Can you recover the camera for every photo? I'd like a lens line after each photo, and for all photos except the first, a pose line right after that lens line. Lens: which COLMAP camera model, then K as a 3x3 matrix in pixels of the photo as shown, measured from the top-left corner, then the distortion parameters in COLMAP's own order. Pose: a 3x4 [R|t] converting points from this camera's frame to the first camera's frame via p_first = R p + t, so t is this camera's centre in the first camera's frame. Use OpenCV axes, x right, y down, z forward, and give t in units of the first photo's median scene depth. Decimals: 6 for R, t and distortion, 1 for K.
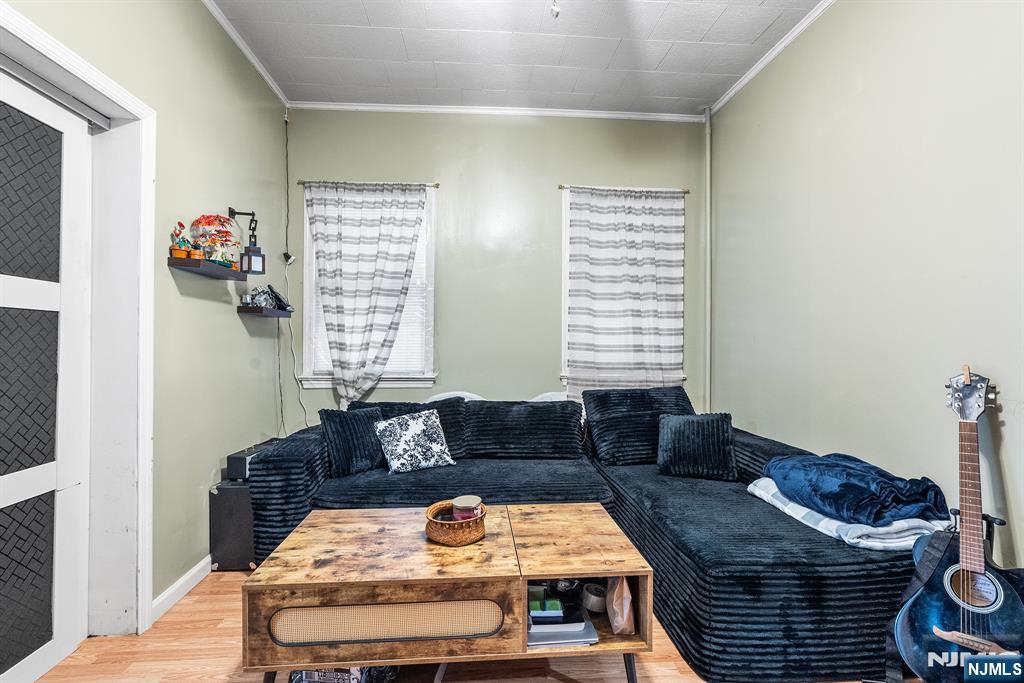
lens RADIAL K [[468.6, 0, 501.5], [0, 468.6, 342.3], [0, 0, 1]] dist [-0.004349, 0.000593]
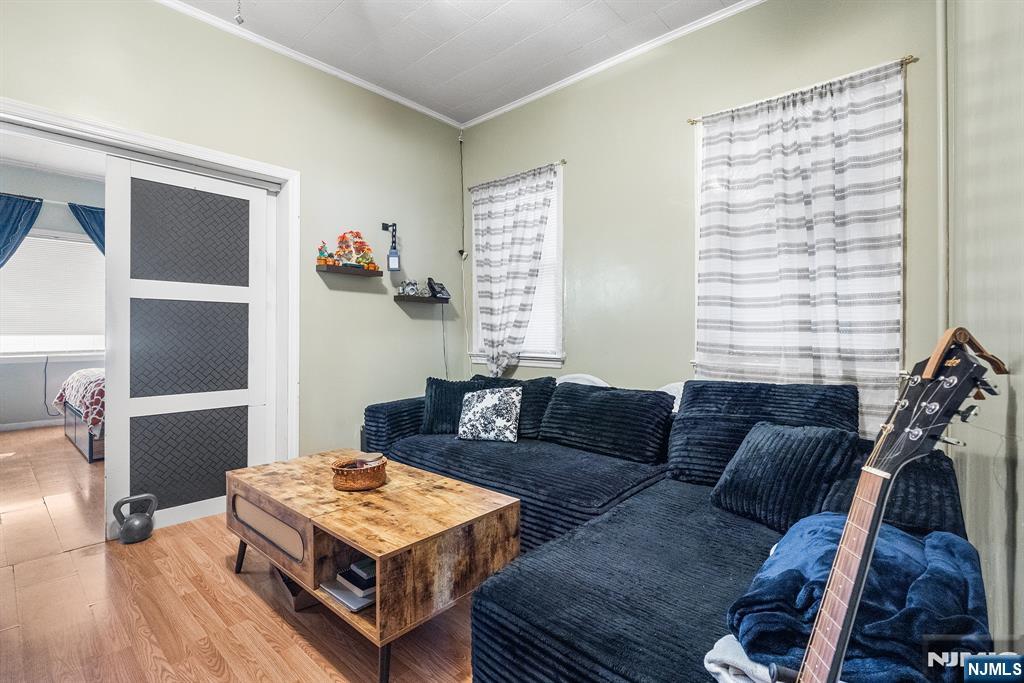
lens RADIAL K [[468.6, 0, 501.9], [0, 468.6, 335.6], [0, 0, 1]] dist [-0.004349, 0.000593]
pose [[0.697145, 0.002931, -0.716924, 0.590864], [0.001009, 0.999987, 0.005070, 0.028638], [0.716929, -0.004257, 0.697133, 0.281684]]
